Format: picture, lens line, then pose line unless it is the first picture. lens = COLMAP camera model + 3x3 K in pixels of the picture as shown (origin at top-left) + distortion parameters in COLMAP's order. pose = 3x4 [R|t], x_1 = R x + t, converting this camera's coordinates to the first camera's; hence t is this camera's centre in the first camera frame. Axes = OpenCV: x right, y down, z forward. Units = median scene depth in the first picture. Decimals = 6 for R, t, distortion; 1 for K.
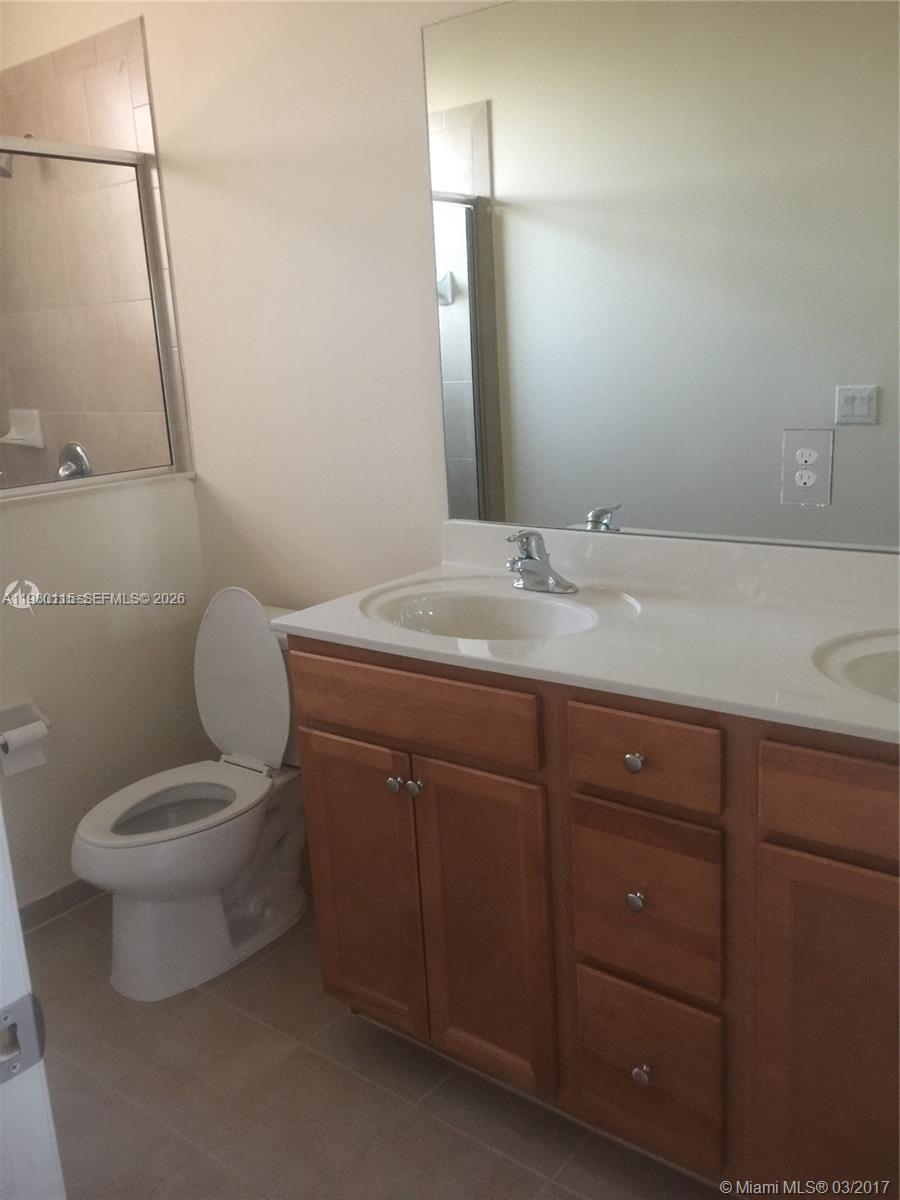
lens RADIAL K [[1040.4, 0, 452.1], [0, 1040.4, 593.6], [0, 0, 1]] dist [0.088081, -0.108839]
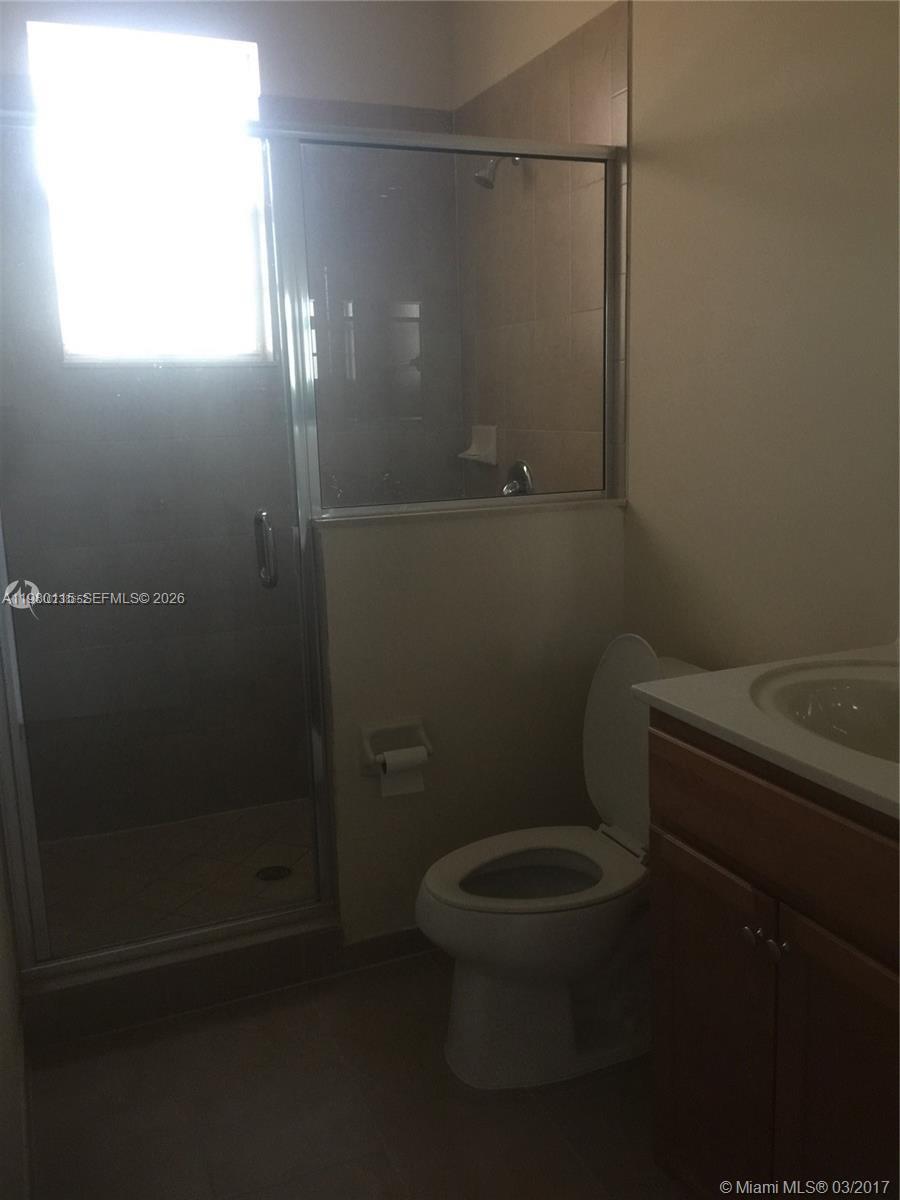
lens RADIAL K [[1040.4, 0, 452.1], [0, 1040.4, 593.6], [0, 0, 1]] dist [0.088081, -0.108839]
pose [[0.879902, 0.118594, -0.460118, 0.046290], [-0.132864, 0.991133, 0.001381, -0.019087], [0.456202, 0.059918, 0.887857, 0.156316]]
